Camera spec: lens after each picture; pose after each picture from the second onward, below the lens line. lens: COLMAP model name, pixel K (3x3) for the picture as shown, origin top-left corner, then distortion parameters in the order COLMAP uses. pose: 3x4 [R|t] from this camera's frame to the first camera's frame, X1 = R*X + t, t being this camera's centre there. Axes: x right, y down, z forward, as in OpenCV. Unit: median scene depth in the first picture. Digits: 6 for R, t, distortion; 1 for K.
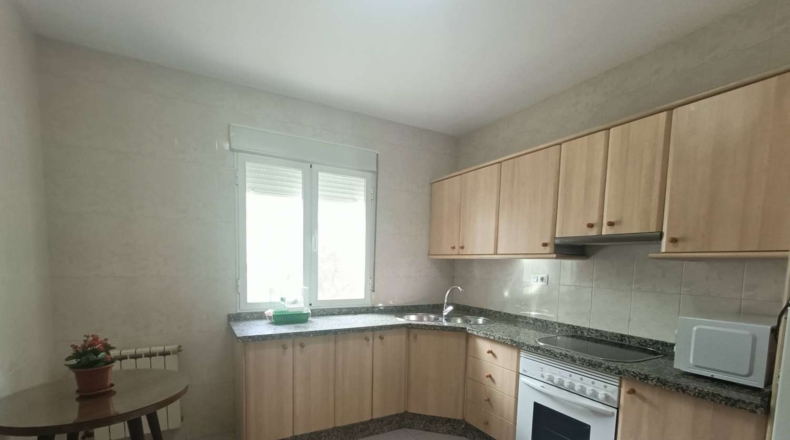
lens RADIAL K [[355.3, 0, 393.2], [0, 355.3, 295.3], [0, 0, 1]] dist [0.000537, 0.001021]
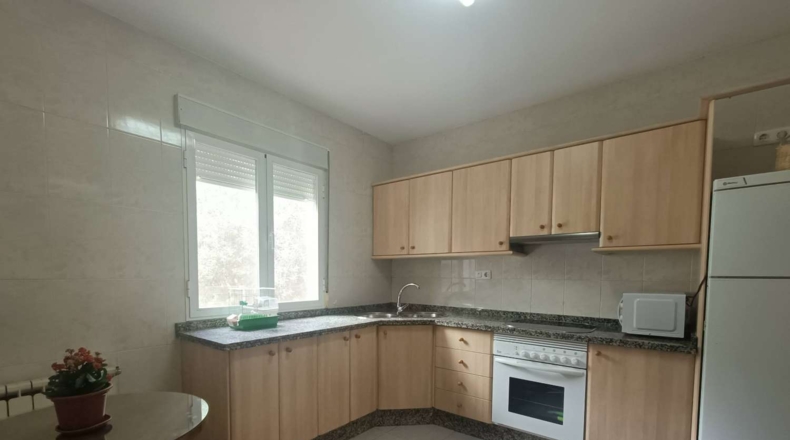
lens RADIAL K [[352.9, 0, 393.3], [0, 352.9, 295.4], [0, 0, 1]] dist [0.001987, 0.000157]
pose [[0.925489, -0.040437, 0.376610, -0.311711], [0.050890, 0.998545, -0.017844, 0.028605], [-0.375341, 0.035680, 0.926200, 0.055777]]
